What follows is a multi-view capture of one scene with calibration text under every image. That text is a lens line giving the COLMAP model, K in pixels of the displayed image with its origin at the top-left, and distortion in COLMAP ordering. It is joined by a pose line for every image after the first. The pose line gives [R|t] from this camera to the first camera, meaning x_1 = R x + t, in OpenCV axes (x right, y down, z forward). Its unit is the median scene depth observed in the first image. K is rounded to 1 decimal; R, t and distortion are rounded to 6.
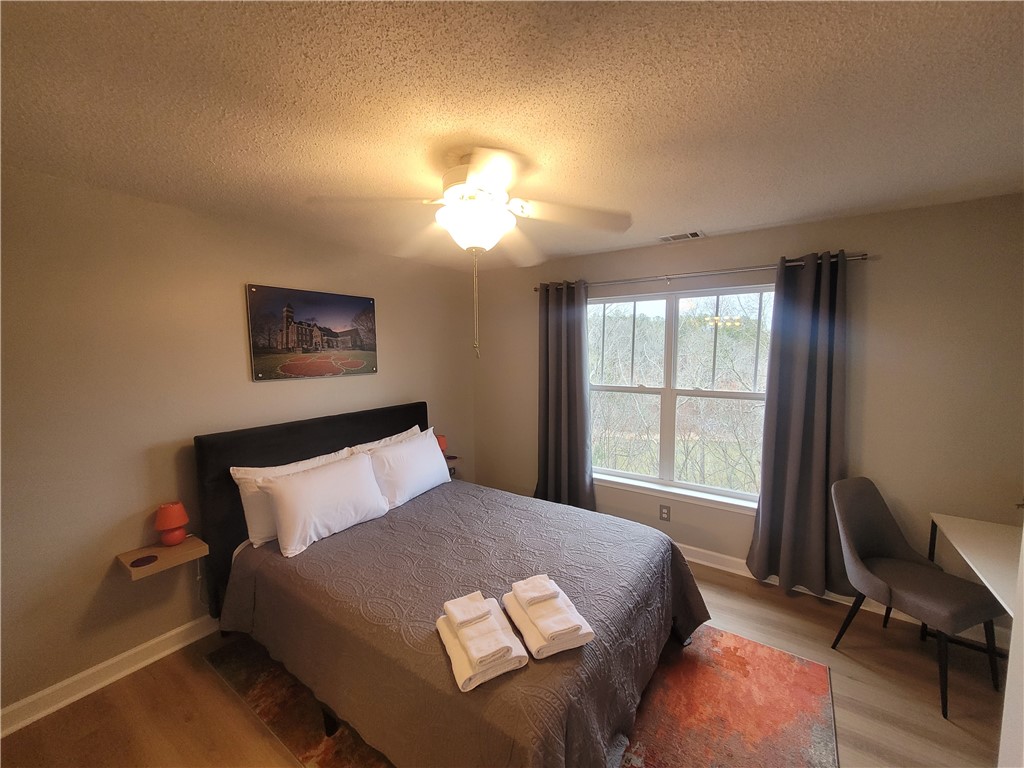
lens RADIAL K [[396.3, 0, 516.0], [0, 396.3, 388.4], [0, 0, 1]] dist [-0.000926, -0.000194]
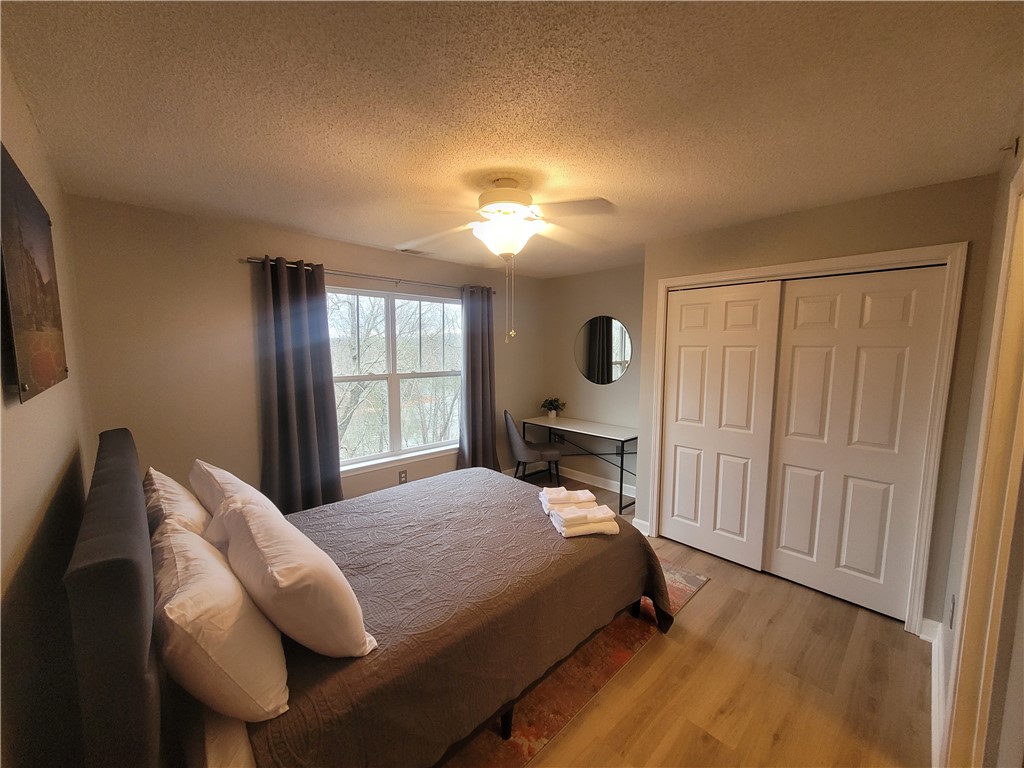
lens RADIAL K [[406.5, 0, 511.4], [0, 406.5, 385.7], [0, 0, 1]] dist [0.002920, -0.000187]
pose [[0.225204, -0.092448, 0.969916, -0.719155], [0.089744, 0.993224, 0.073832, -0.022274], [-0.970170, 0.070417, 0.231975, 0.374203]]
